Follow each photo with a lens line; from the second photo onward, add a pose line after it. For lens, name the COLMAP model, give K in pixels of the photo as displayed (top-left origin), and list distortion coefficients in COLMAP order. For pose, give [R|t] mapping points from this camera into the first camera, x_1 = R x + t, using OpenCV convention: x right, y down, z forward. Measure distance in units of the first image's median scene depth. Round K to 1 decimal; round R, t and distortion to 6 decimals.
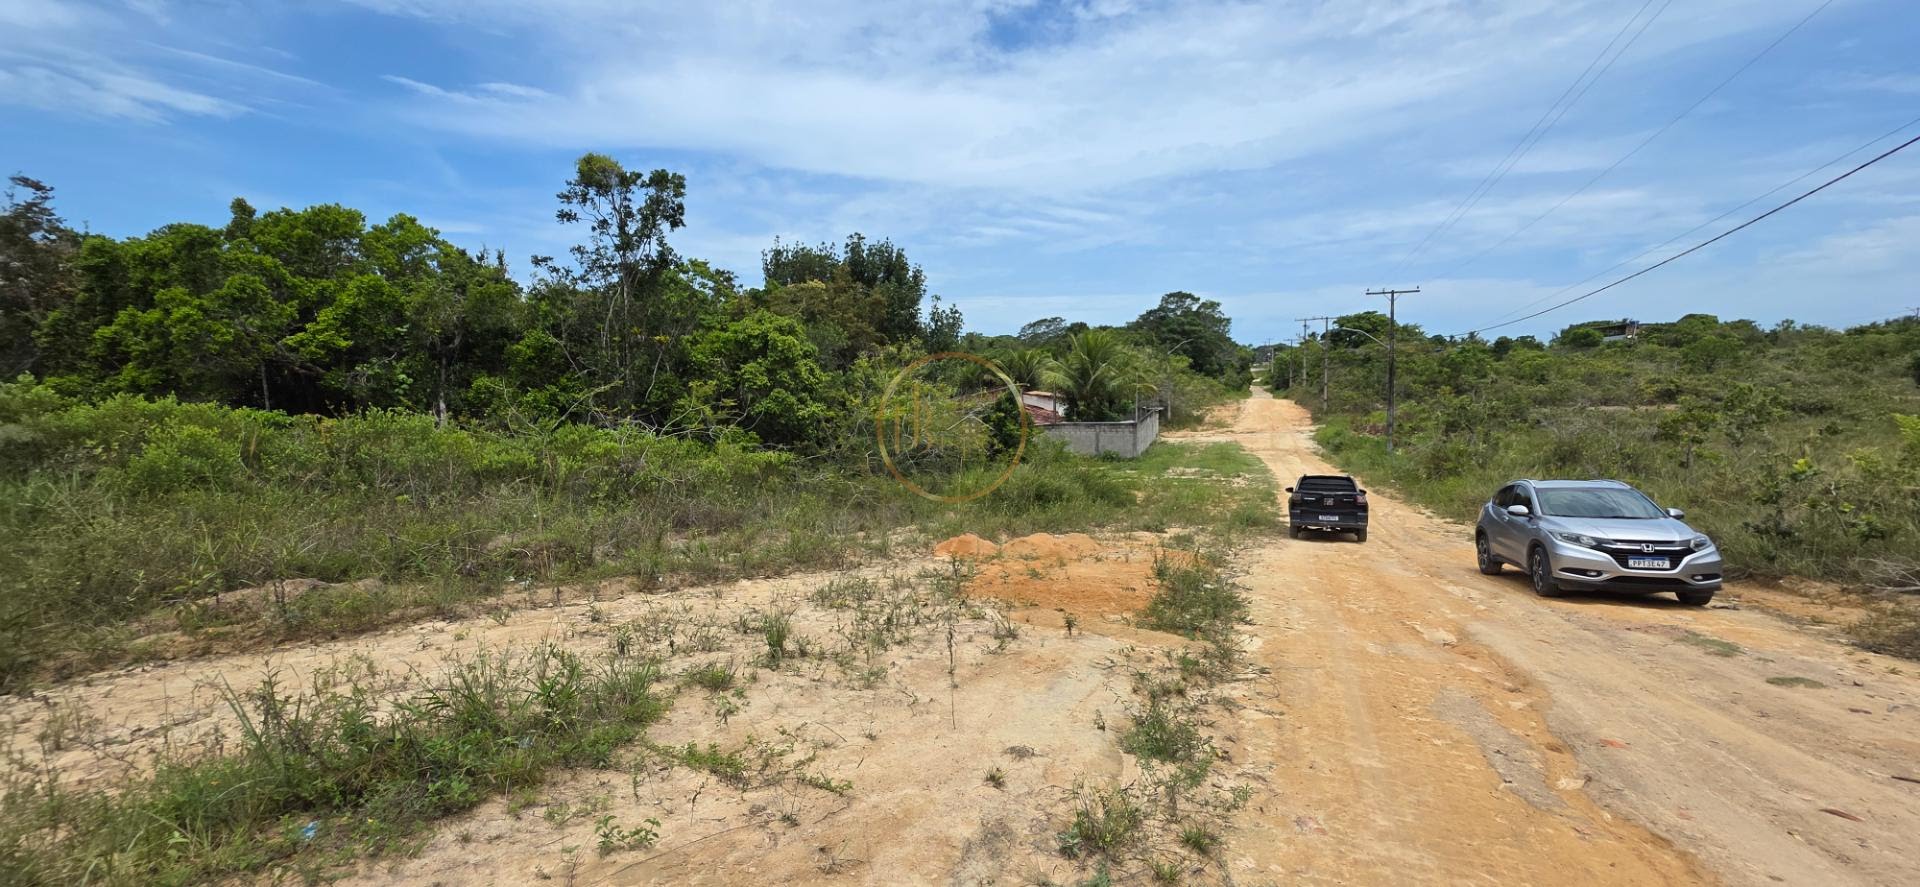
lens RADIAL K [[764.9, 0, 954.2], [0, 764.9, 441.8], [0, 0, 1]] dist [-0.000421, -0.000024]
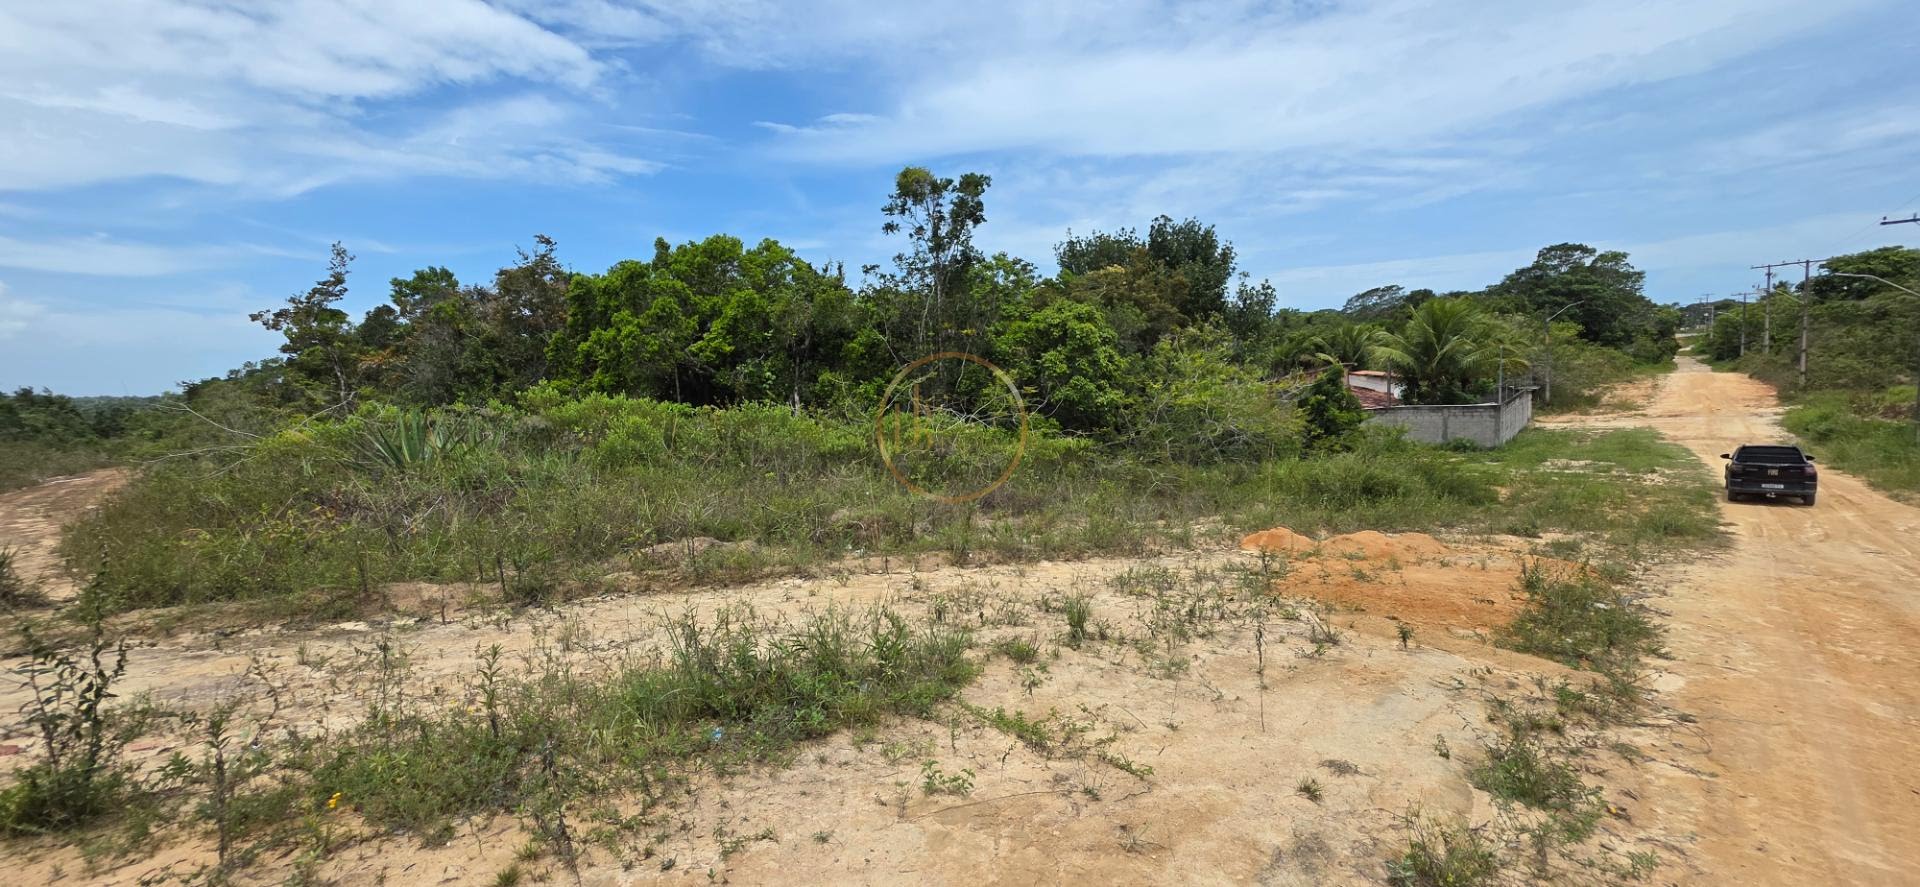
lens RADIAL K [[764.9, 0, 954.2], [0, 764.9, 441.8], [0, 0, 1]] dist [-0.000421, -0.000024]
pose [[0.926634, 0.006619, -0.375907, -0.000133], [0.000108, 0.999840, 0.017871, -0.000066], [0.375965, -0.016601, 0.926485, -0.002810]]
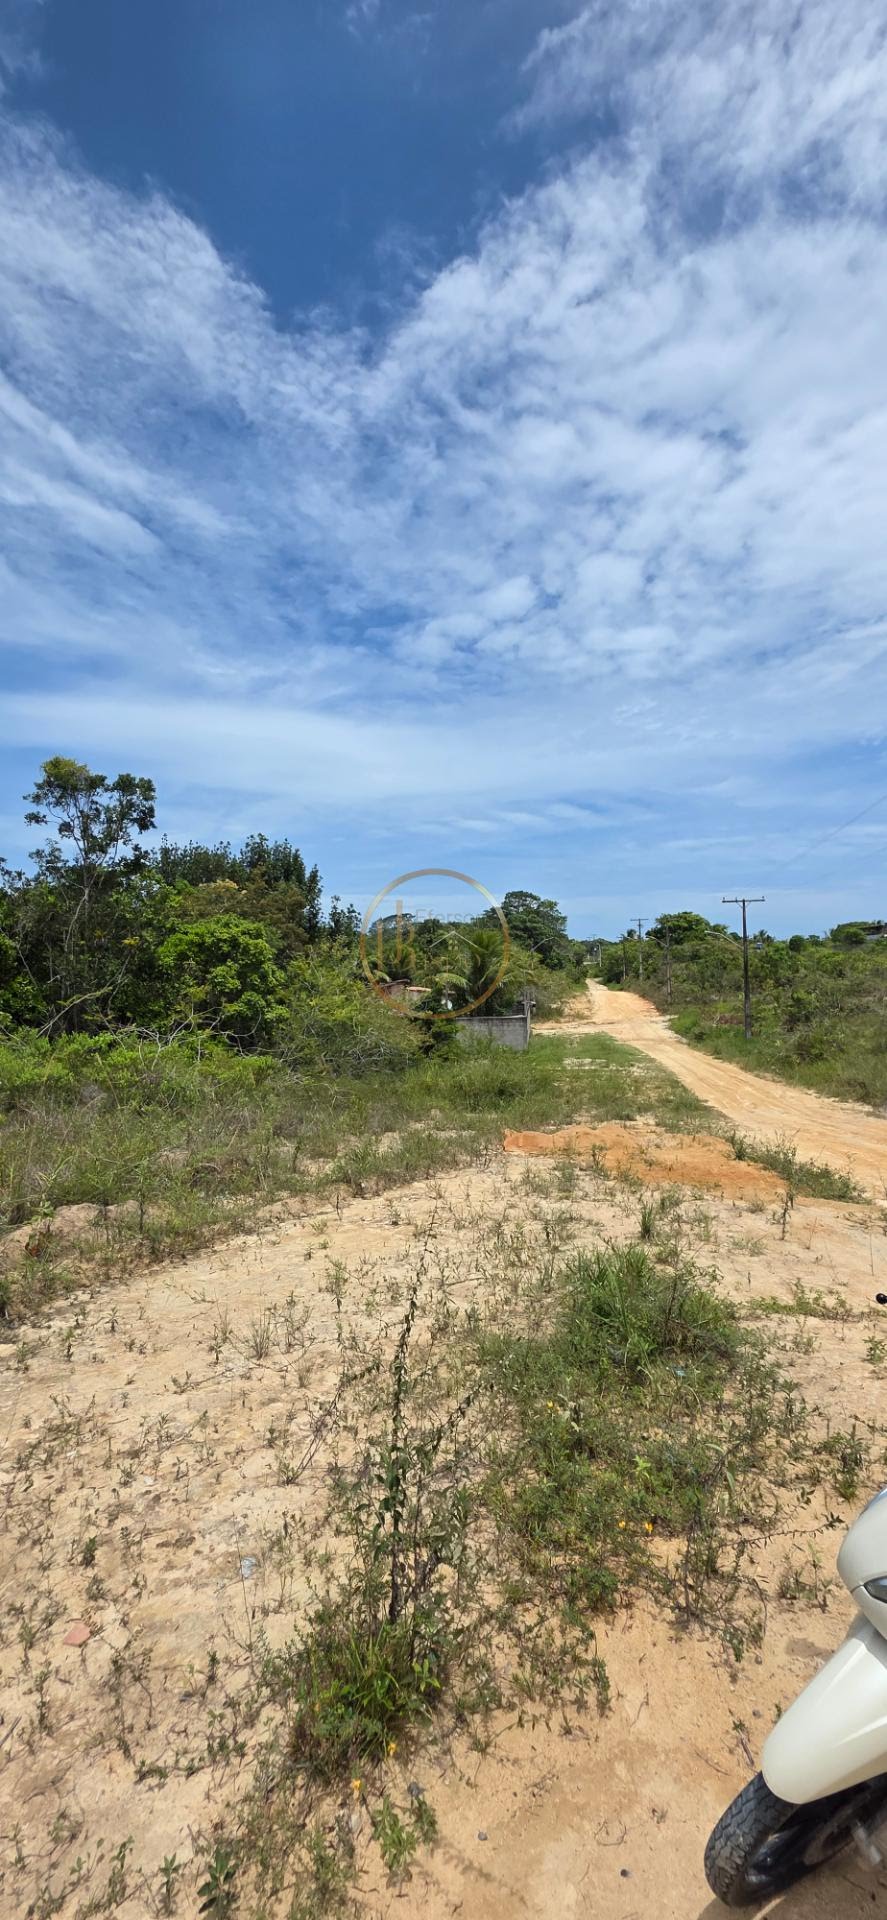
lens RADIAL K [[766.1, 0, 446.9], [0, 766.1, 954.2], [0, 0, 1]] dist [-0.002361, 0.000346]
pose [[0.977250, 0.001602, 0.212083, -0.181153], [0.020517, 0.994568, -0.102052, -0.010619], [-0.211094, 0.104081, 0.971909, -0.035213]]
